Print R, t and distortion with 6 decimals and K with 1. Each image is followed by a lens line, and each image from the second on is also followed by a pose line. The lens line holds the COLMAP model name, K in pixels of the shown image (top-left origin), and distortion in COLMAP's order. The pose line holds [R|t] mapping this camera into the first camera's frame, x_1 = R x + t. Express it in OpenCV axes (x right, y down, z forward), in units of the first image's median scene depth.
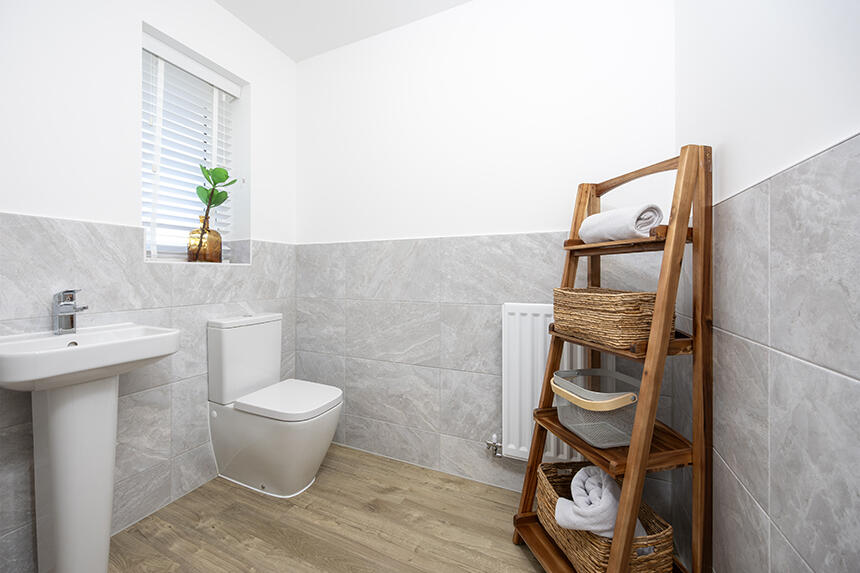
lens RADIAL K [[339.9, 0, 407.8], [0, 339.9, 272.7], [0, 0, 1]] dist [0.016594, -0.000110]
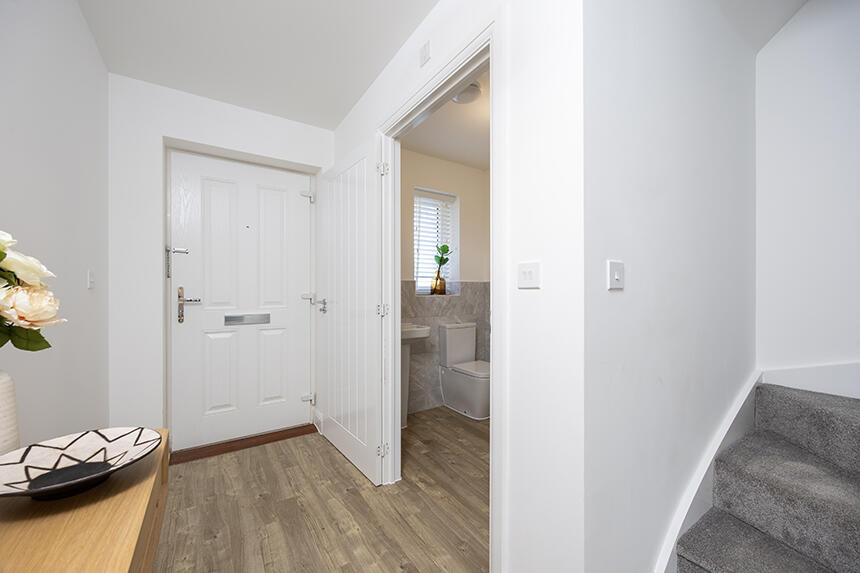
lens RADIAL K [[339.9, 0, 430.0], [0, 339.9, 287.0], [0, 0, 1]] dist [0.016594, -0.000110]
pose [[0.856883, 0.001194, -0.515510, 0.363987], [0.000645, 0.999994, 0.003388, -0.079696], [0.515511, -0.003235, 0.856877, -0.681458]]
